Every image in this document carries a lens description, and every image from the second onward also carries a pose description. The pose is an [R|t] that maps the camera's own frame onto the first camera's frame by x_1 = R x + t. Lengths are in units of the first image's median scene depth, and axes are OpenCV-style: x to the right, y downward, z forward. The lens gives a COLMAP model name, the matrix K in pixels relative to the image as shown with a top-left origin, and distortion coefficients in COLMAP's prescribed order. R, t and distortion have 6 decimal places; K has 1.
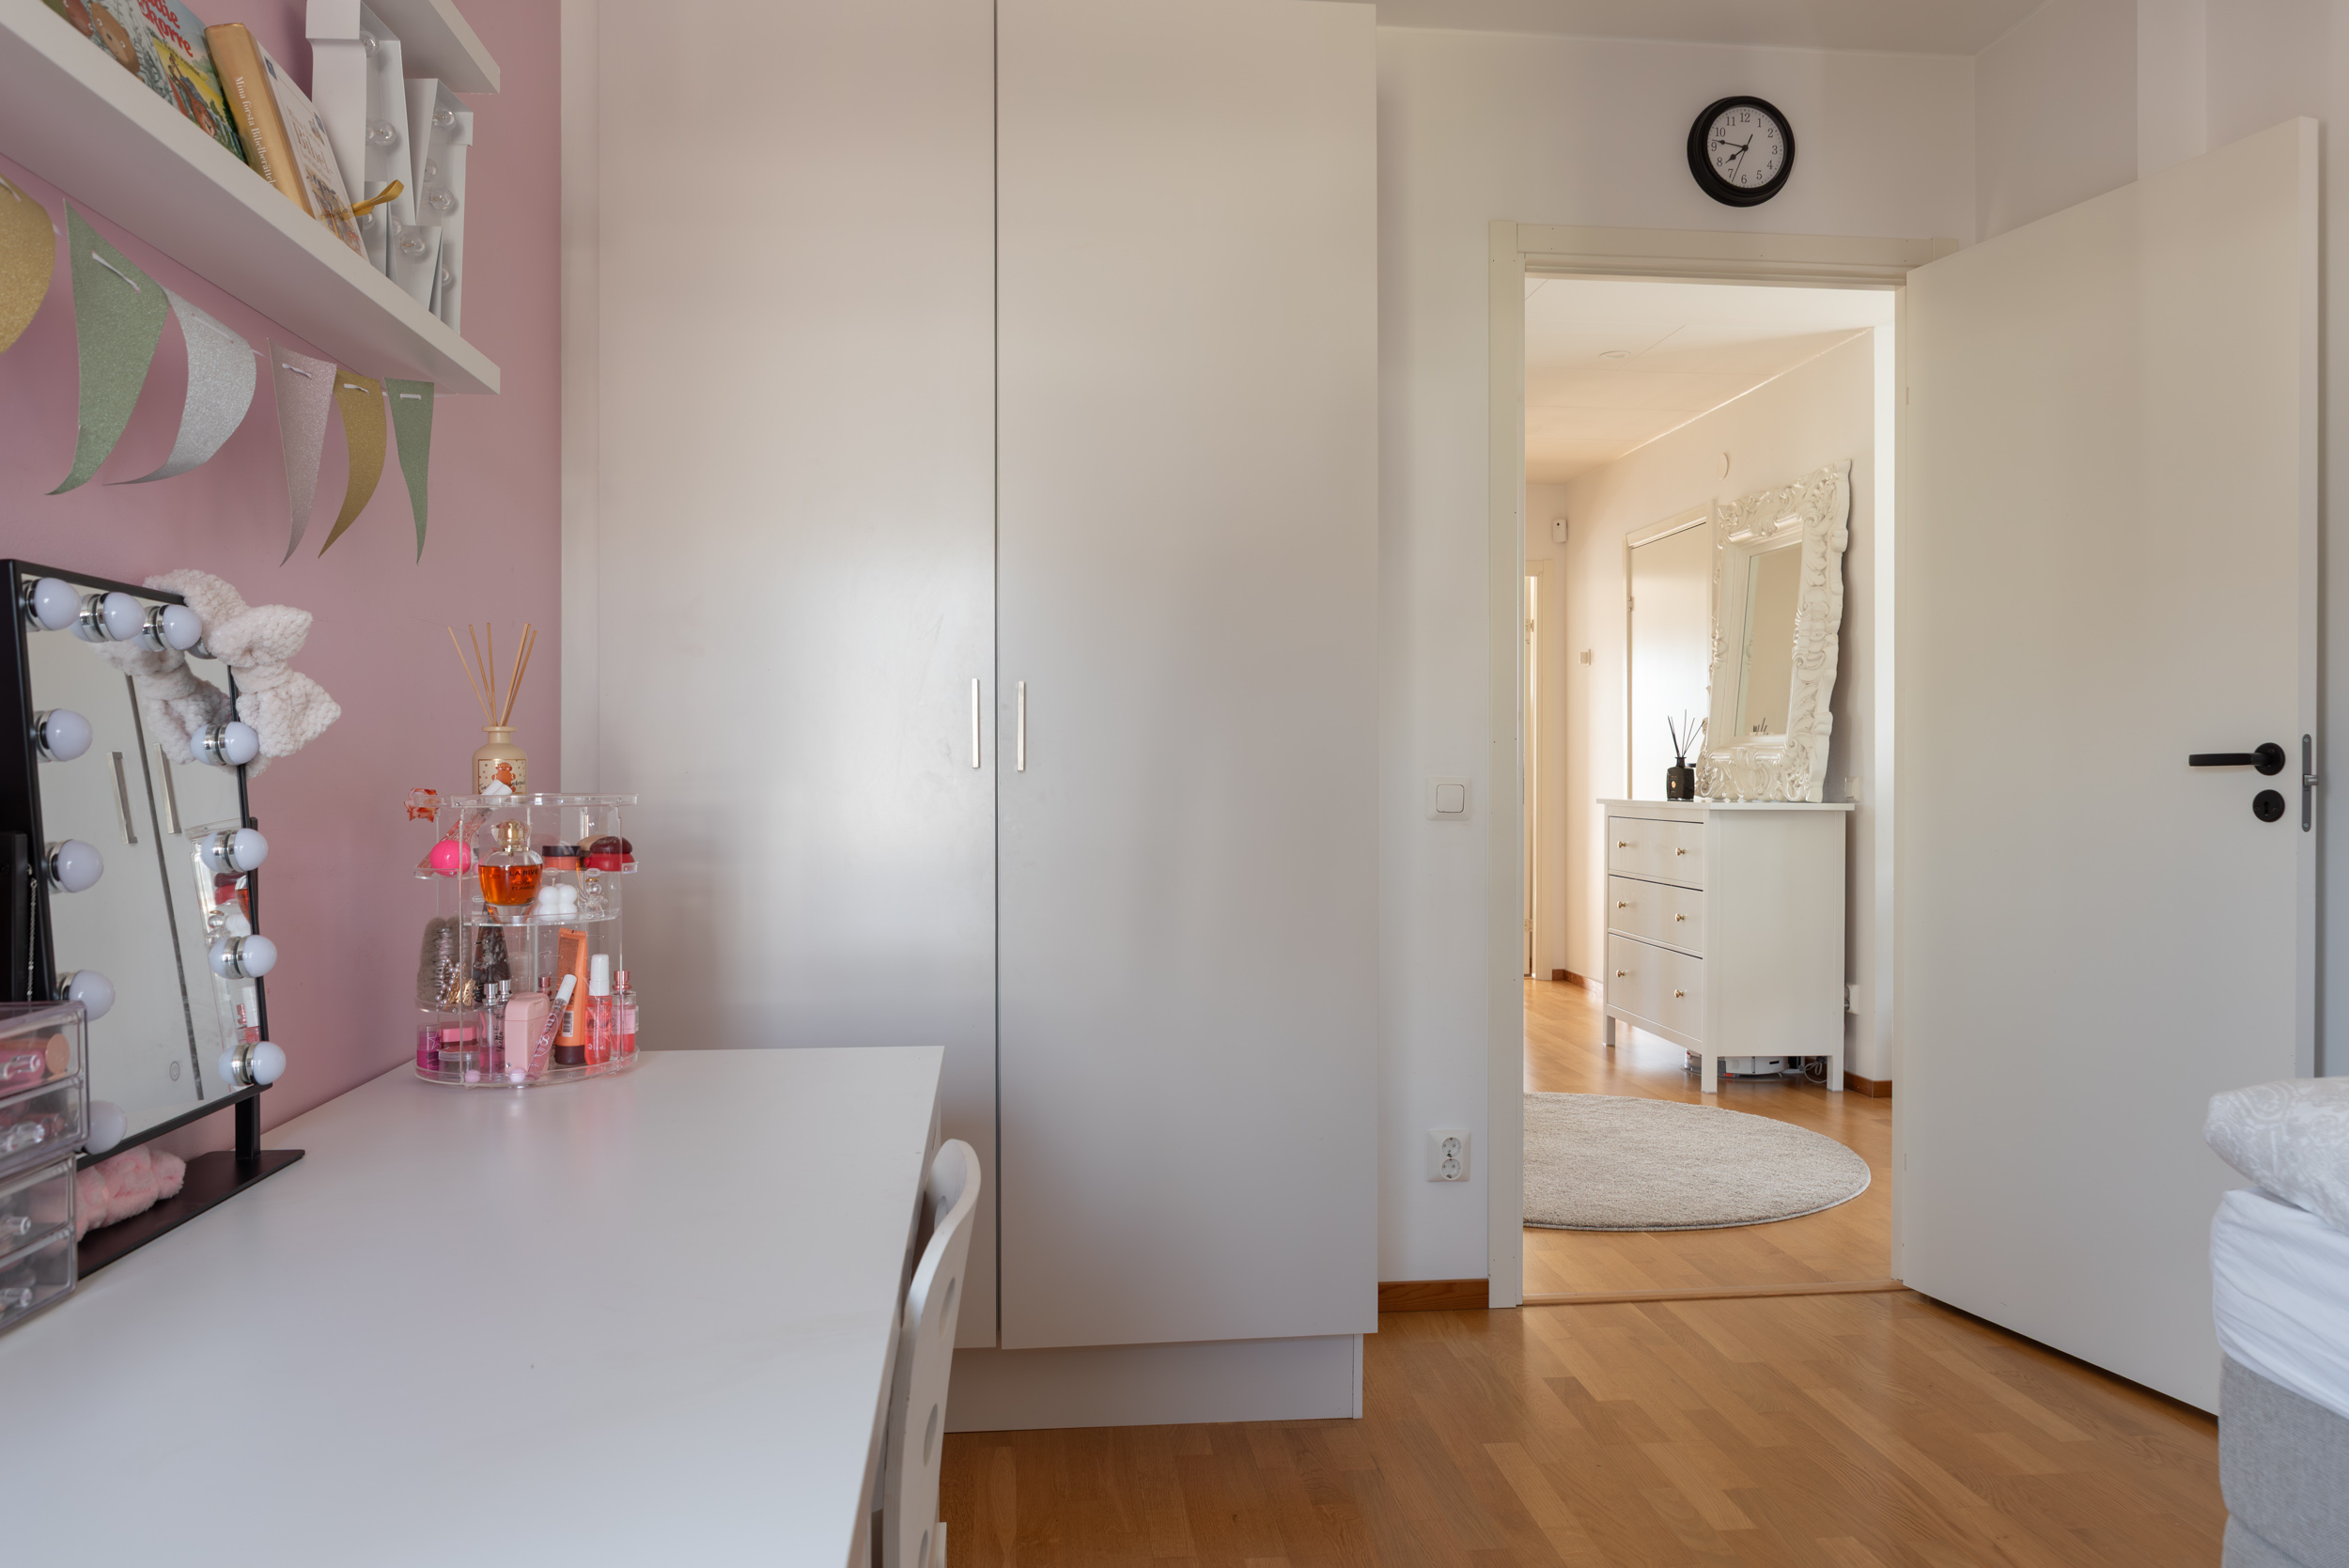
lens RADIAL K [[1594.2, 0, 1169.3], [0, 1594.2, 775.7], [0, 0, 1]] dist [0.005798, -0.000527]
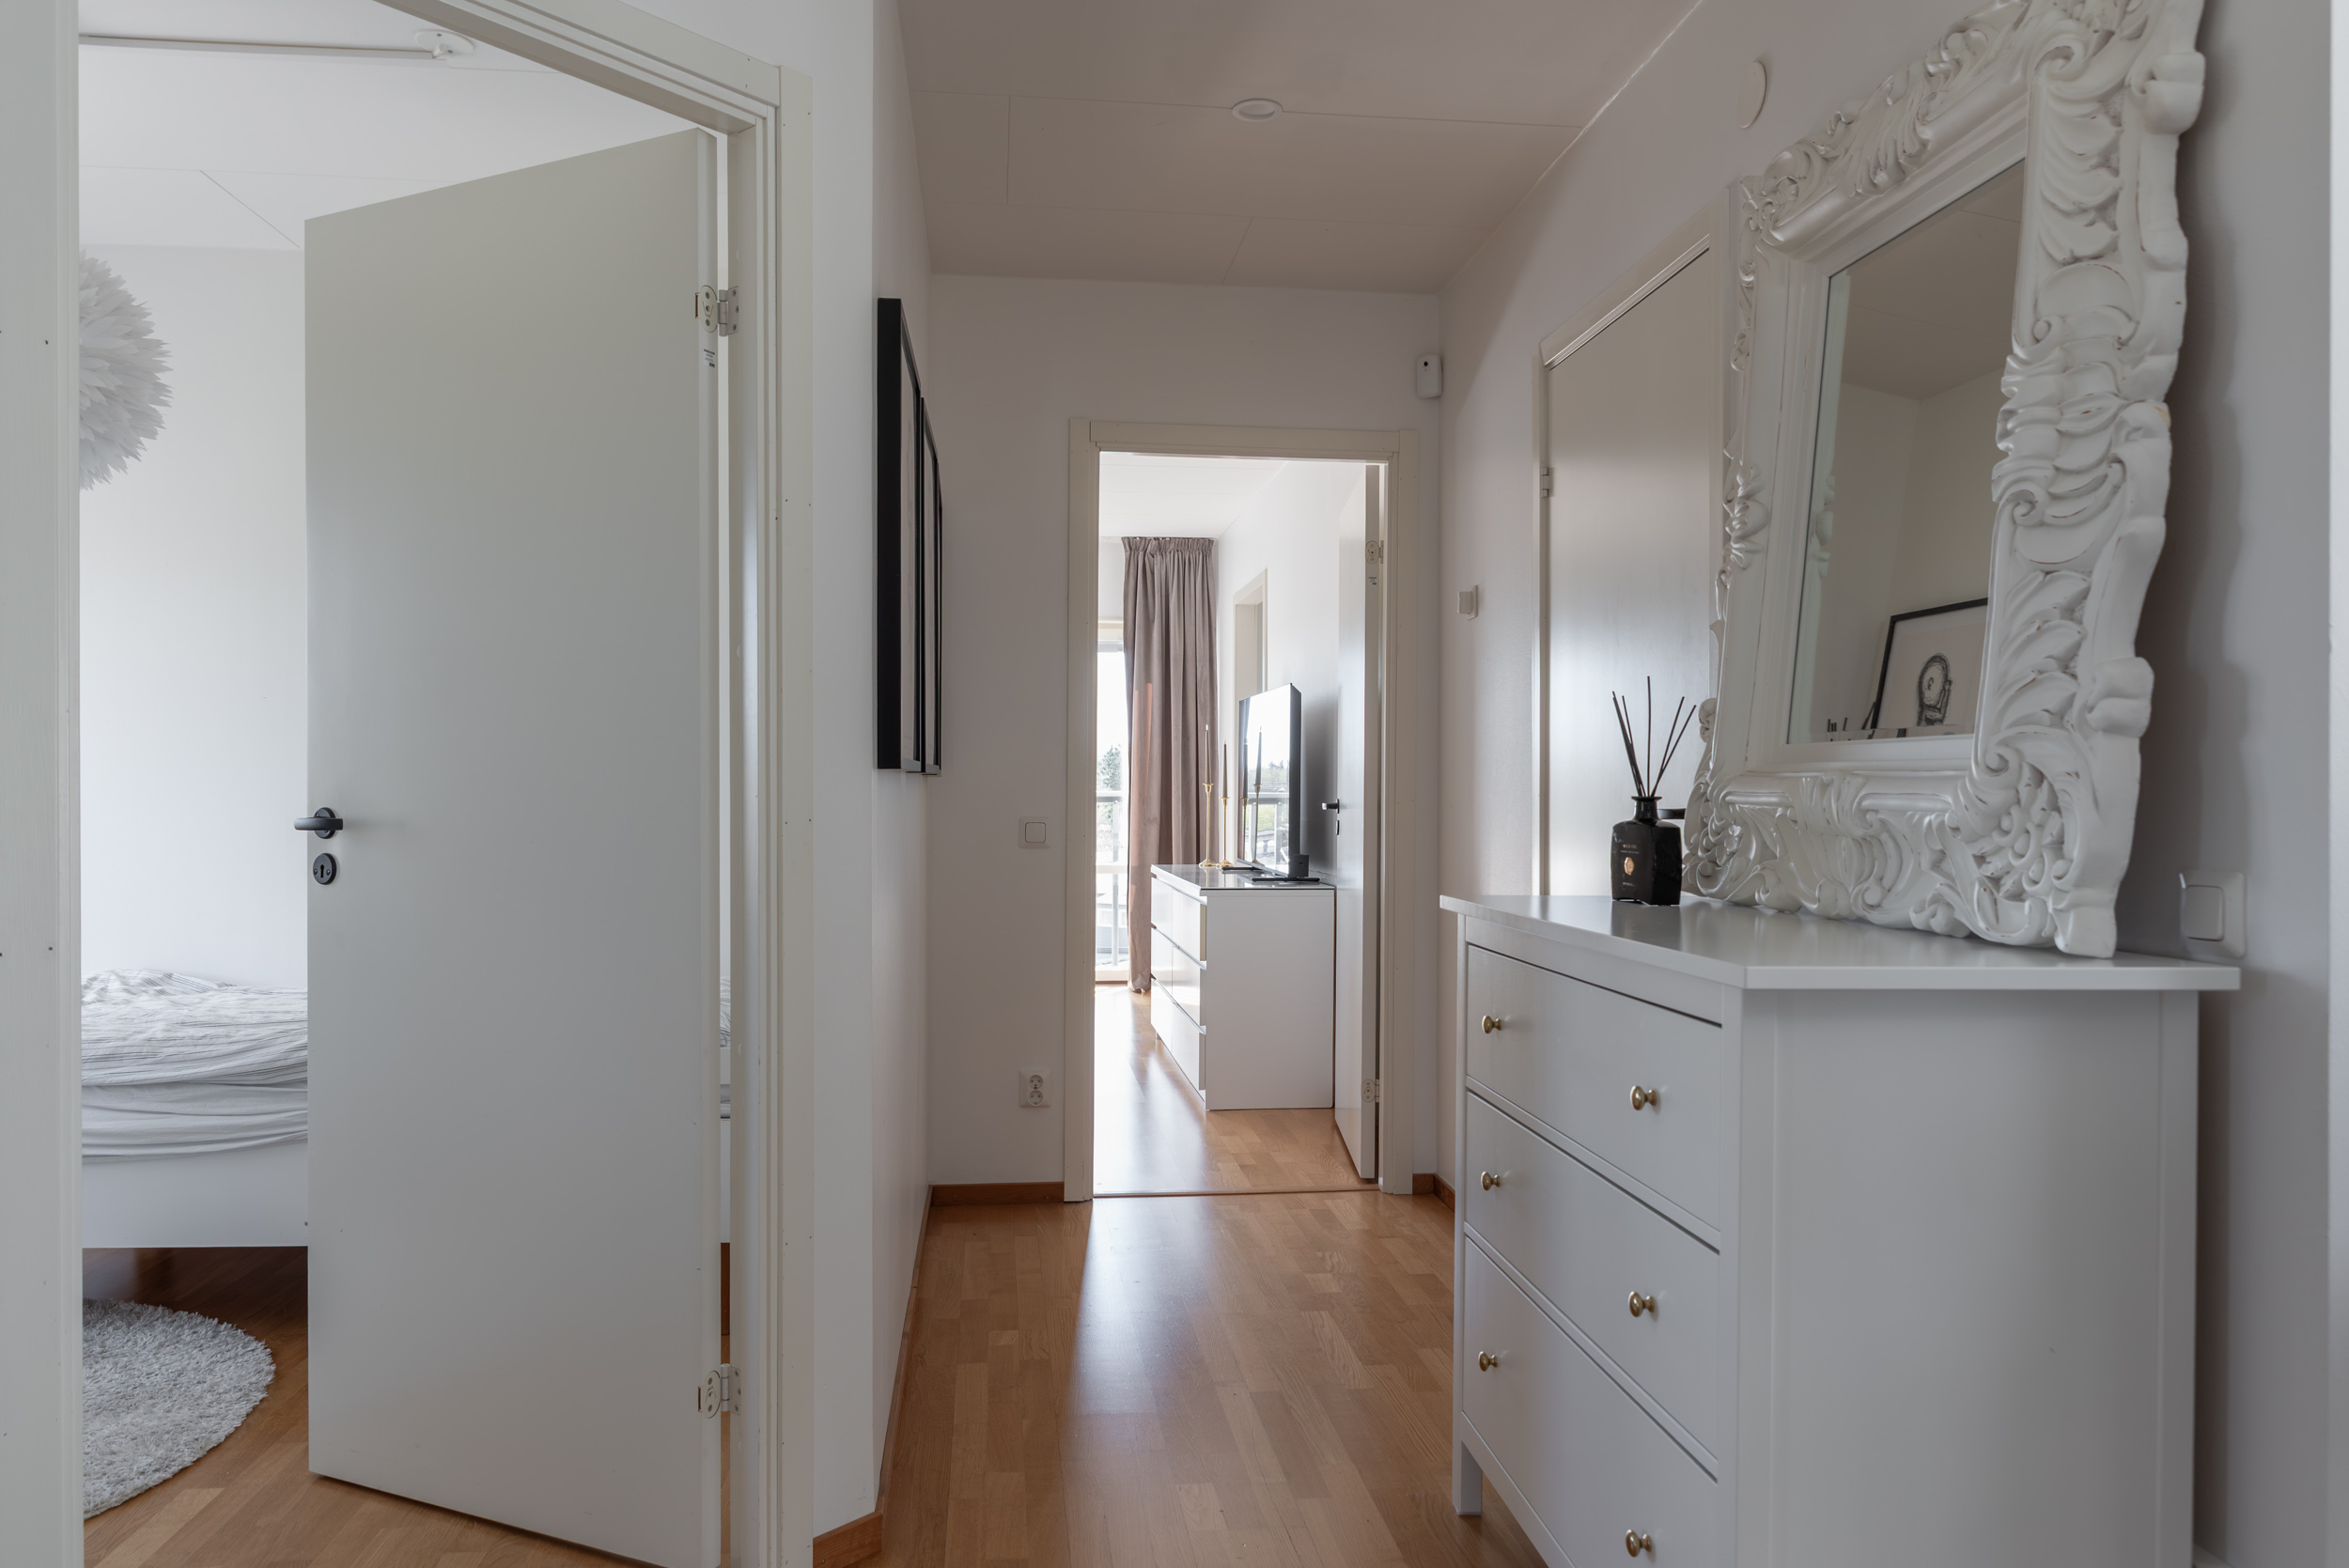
lens RADIAL K [[1598.3, 0, 1146.9], [0, 1598.3, 792.4], [0, 0, 1]] dist [0.007716, -0.004333]
pose [[0.999958, 0.005826, 0.007073, 0.220277], [-0.005801, 0.999977, -0.003568, -0.012058], [-0.007094, 0.003527, 0.999969, 0.686847]]
